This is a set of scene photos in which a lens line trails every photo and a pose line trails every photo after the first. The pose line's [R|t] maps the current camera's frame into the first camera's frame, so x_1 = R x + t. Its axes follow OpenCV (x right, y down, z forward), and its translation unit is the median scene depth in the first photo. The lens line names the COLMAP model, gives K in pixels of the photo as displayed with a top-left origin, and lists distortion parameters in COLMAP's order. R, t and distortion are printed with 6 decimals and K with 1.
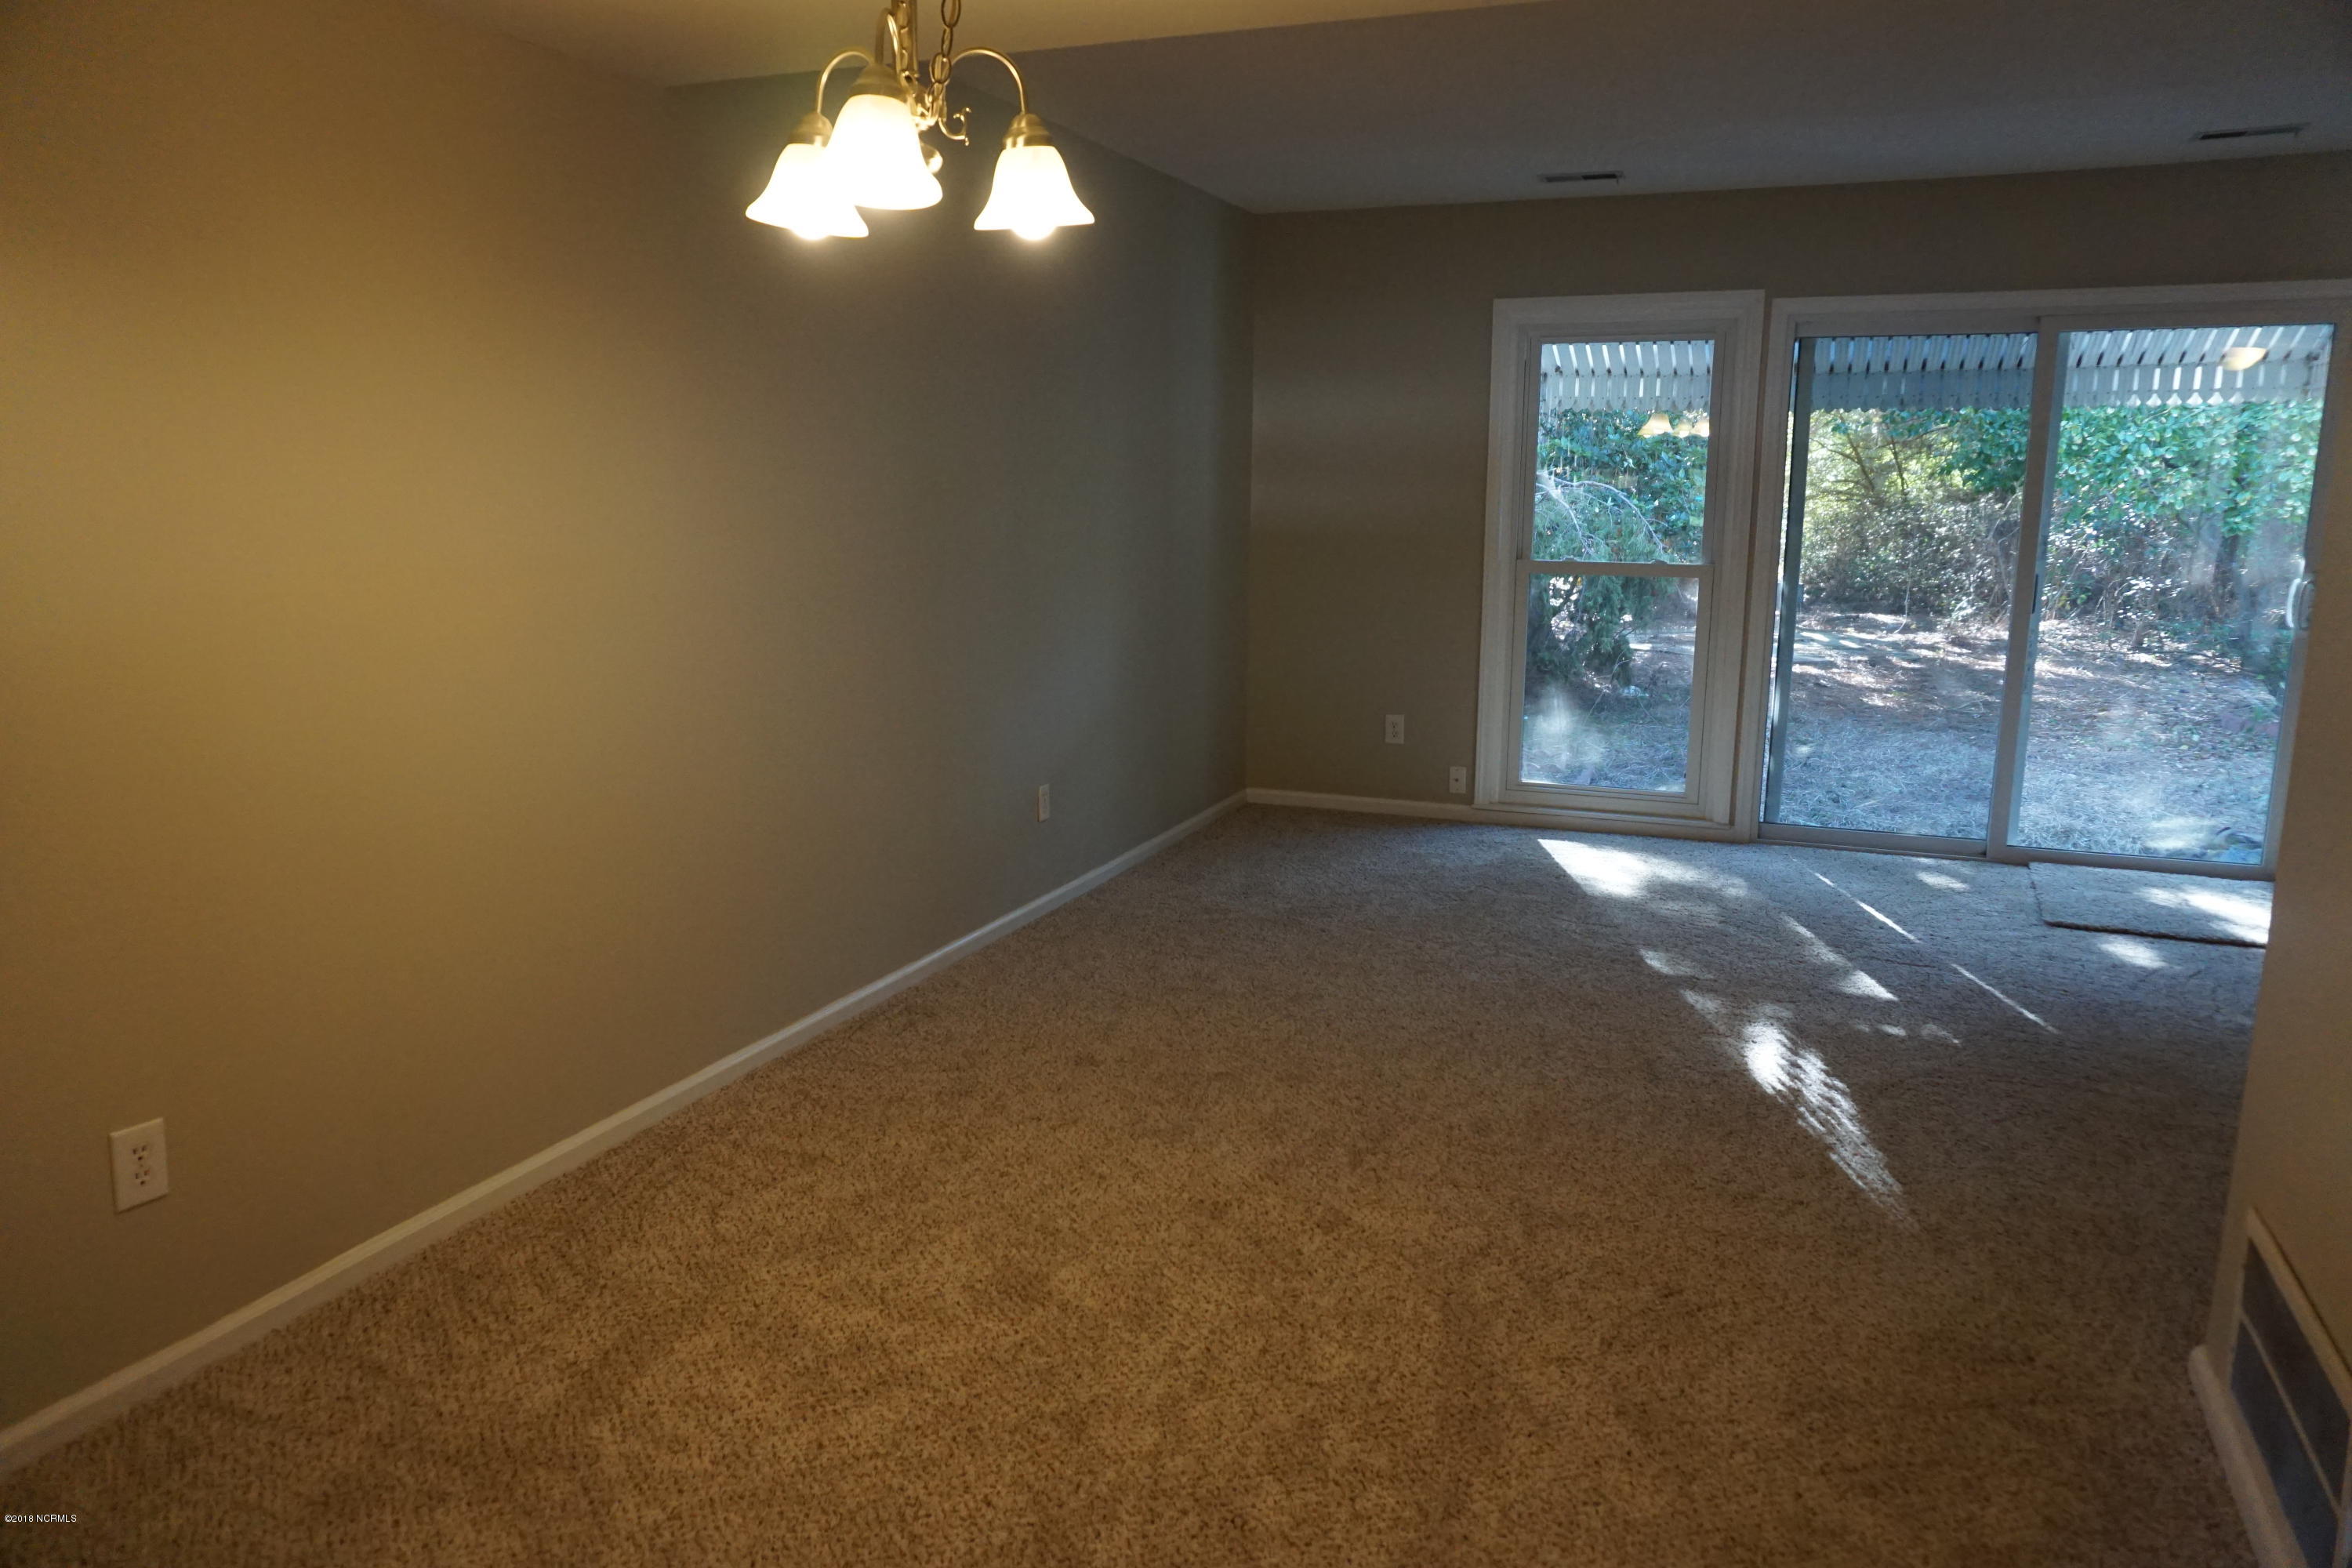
lens RADIAL K [[1580.3, 0, 1177.5], [0, 1580.3, 771.4], [0, 0, 1]] dist [-0.035615, 0.029296]
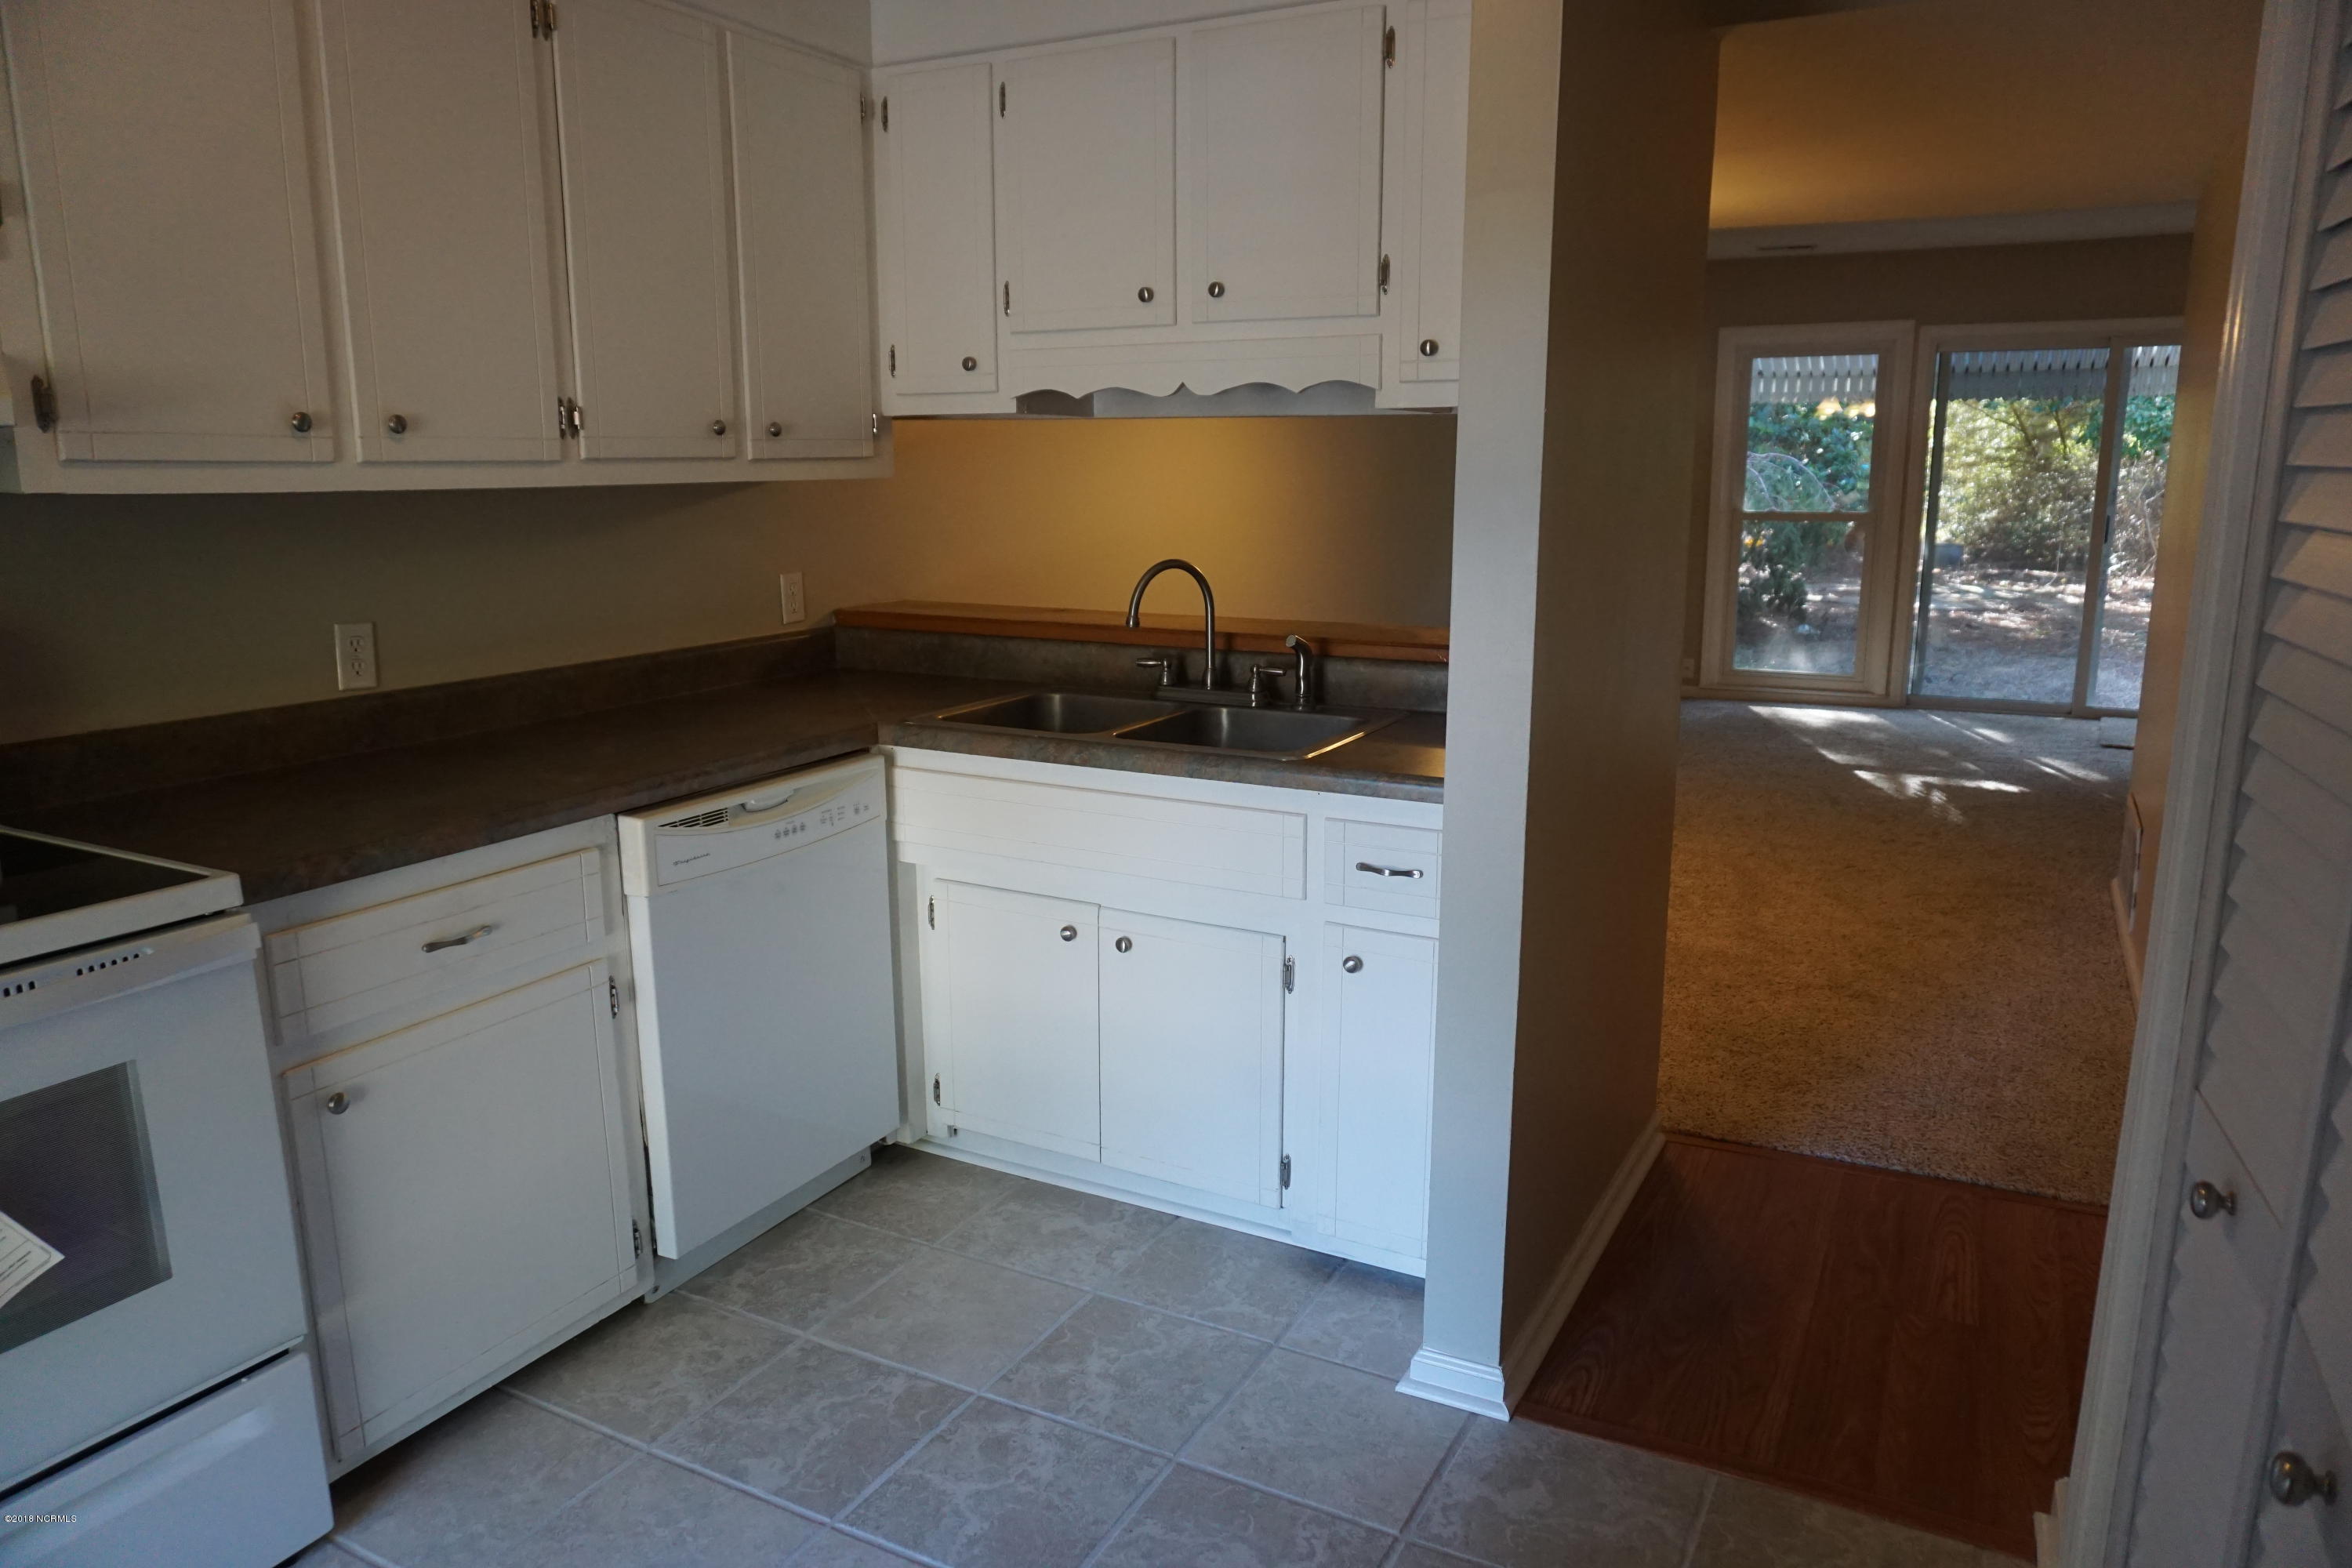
lens RADIAL K [[1580.3, 0, 1175.6], [0, 1580.3, 774.6], [0, 0, 1]] dist [-0.035615, 0.029296]
pose [[0.995810, 0.004396, -0.091340, -0.109285], [-0.002822, 0.999845, 0.017353, 0.056470], [0.091402, -0.017023, 0.995669, -0.326142]]
